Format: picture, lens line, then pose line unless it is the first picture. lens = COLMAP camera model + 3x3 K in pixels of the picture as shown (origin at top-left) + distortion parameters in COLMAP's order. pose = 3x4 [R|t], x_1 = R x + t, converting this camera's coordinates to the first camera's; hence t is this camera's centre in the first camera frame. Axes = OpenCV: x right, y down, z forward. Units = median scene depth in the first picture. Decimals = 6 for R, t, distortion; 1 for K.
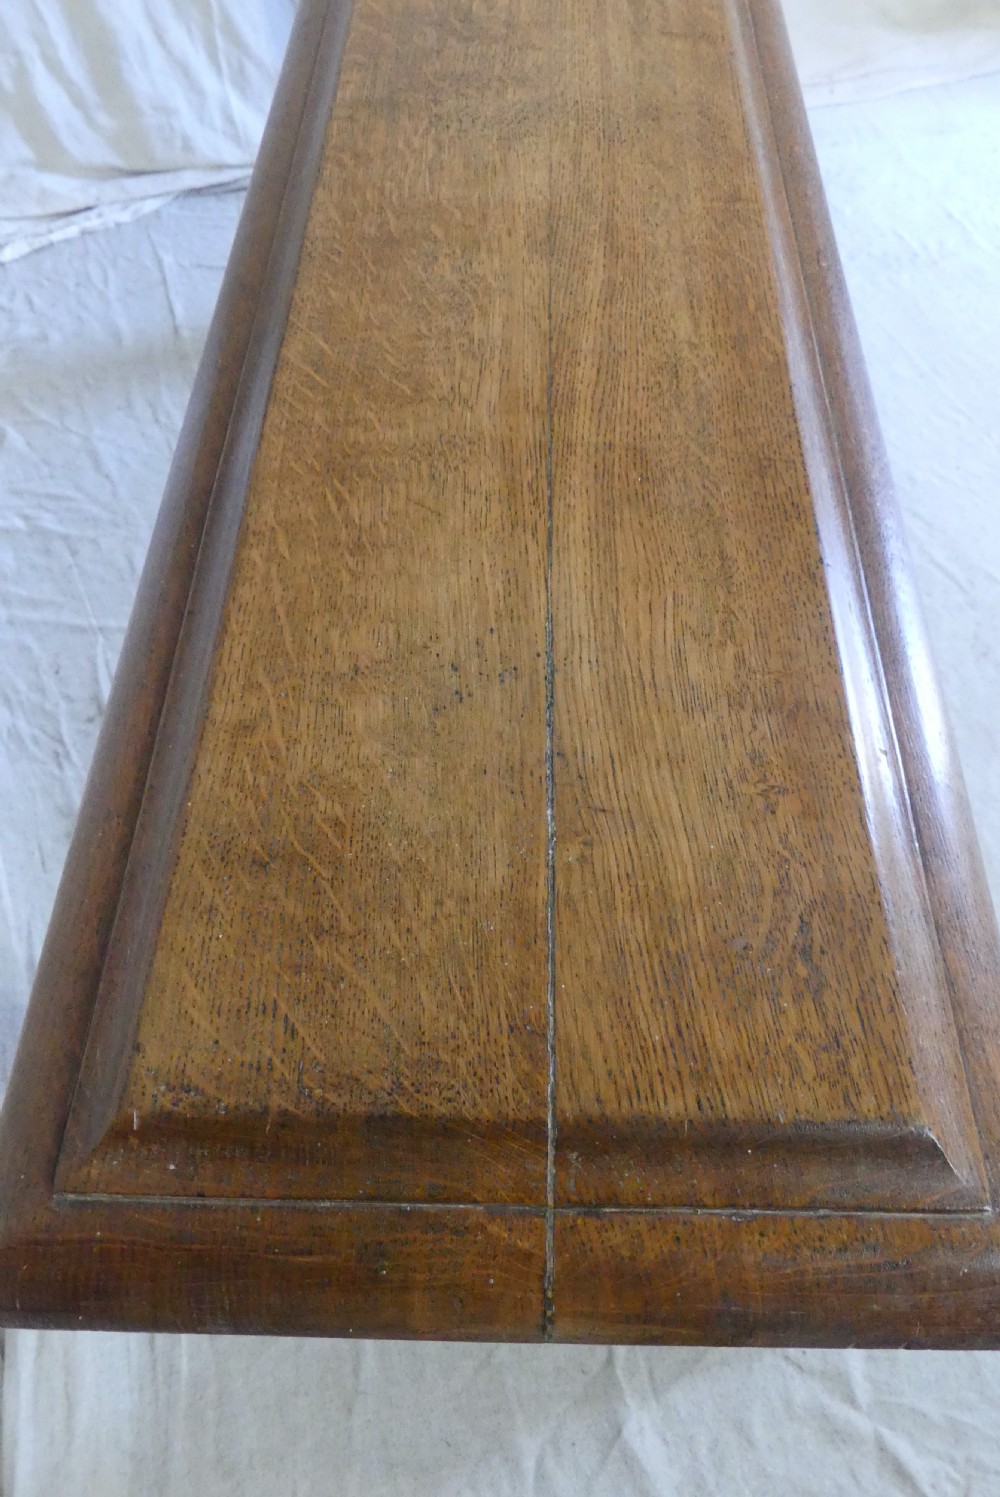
lens RADIAL K [[1299.4, 0, 511.8], [0, 1299.4, 775.5], [0, 0, 1]] dist [-0.054684, 0.056962]
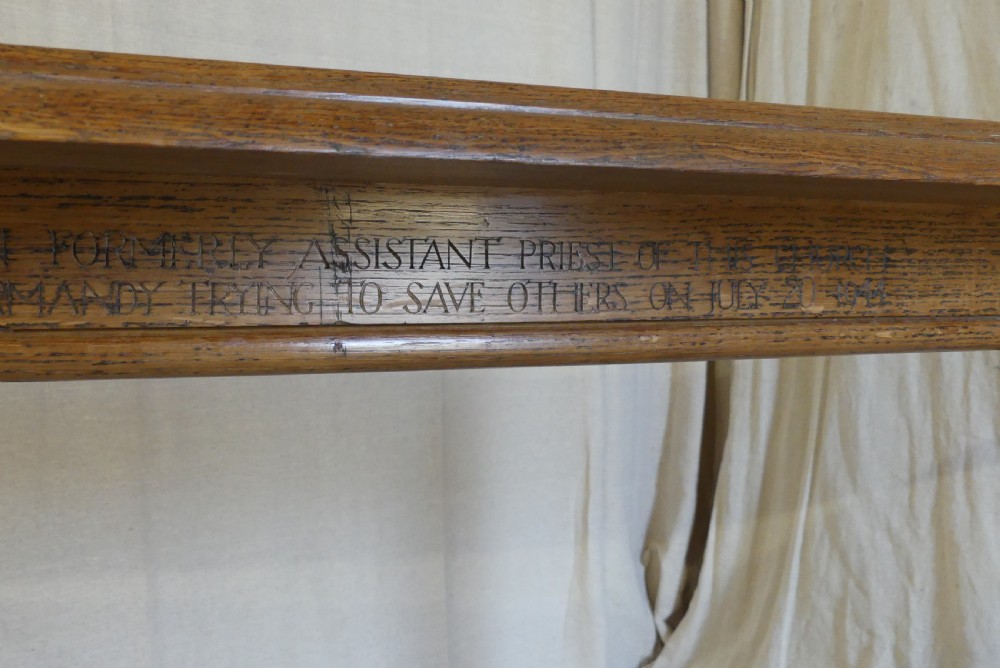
lens RADIAL K [[1133.1, 0, 492.9], [0, 1133.1, 328.6], [0, 0, 1]] dist [-0.012685, 0.000000]
pose [[0.341598, 0.061677, -0.937820, 1.141314], [-0.766933, 0.595072, -0.240217, -1.194161], [0.543254, 0.801303, 0.250577, 1.943111]]
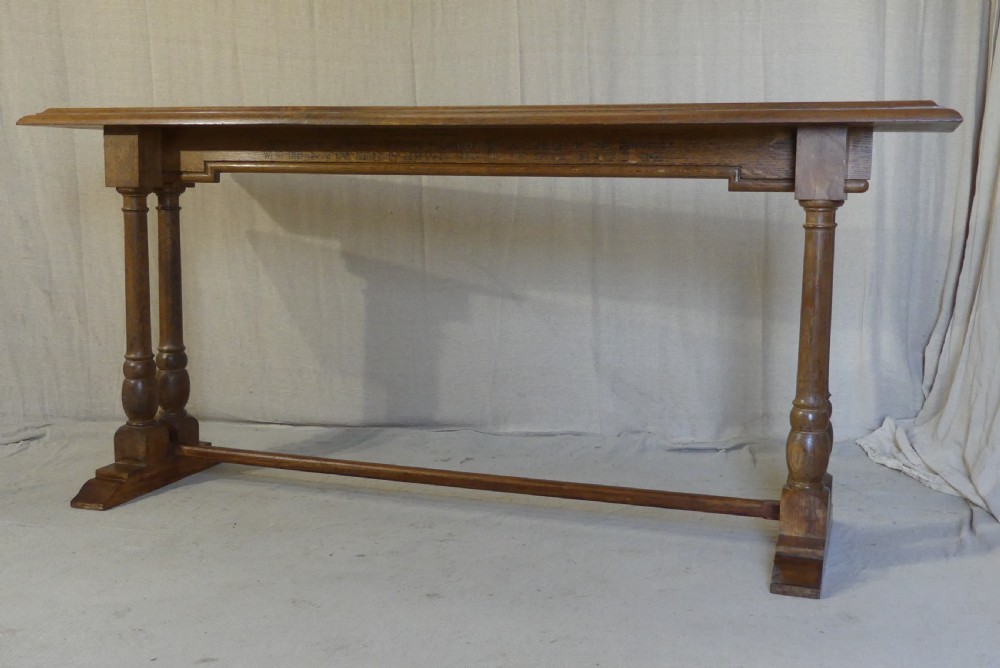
lens RADIAL K [[1133.1, 0, 504.2], [0, 1133.1, 329.5], [0, 0, 1]] dist [-0.012685, 0.000000]
pose [[-0.376692, 0.120067, -0.918524, 4.379393], [-0.756587, 0.532247, 0.379854, -2.816280], [0.534490, 0.838032, -0.109652, 3.267808]]
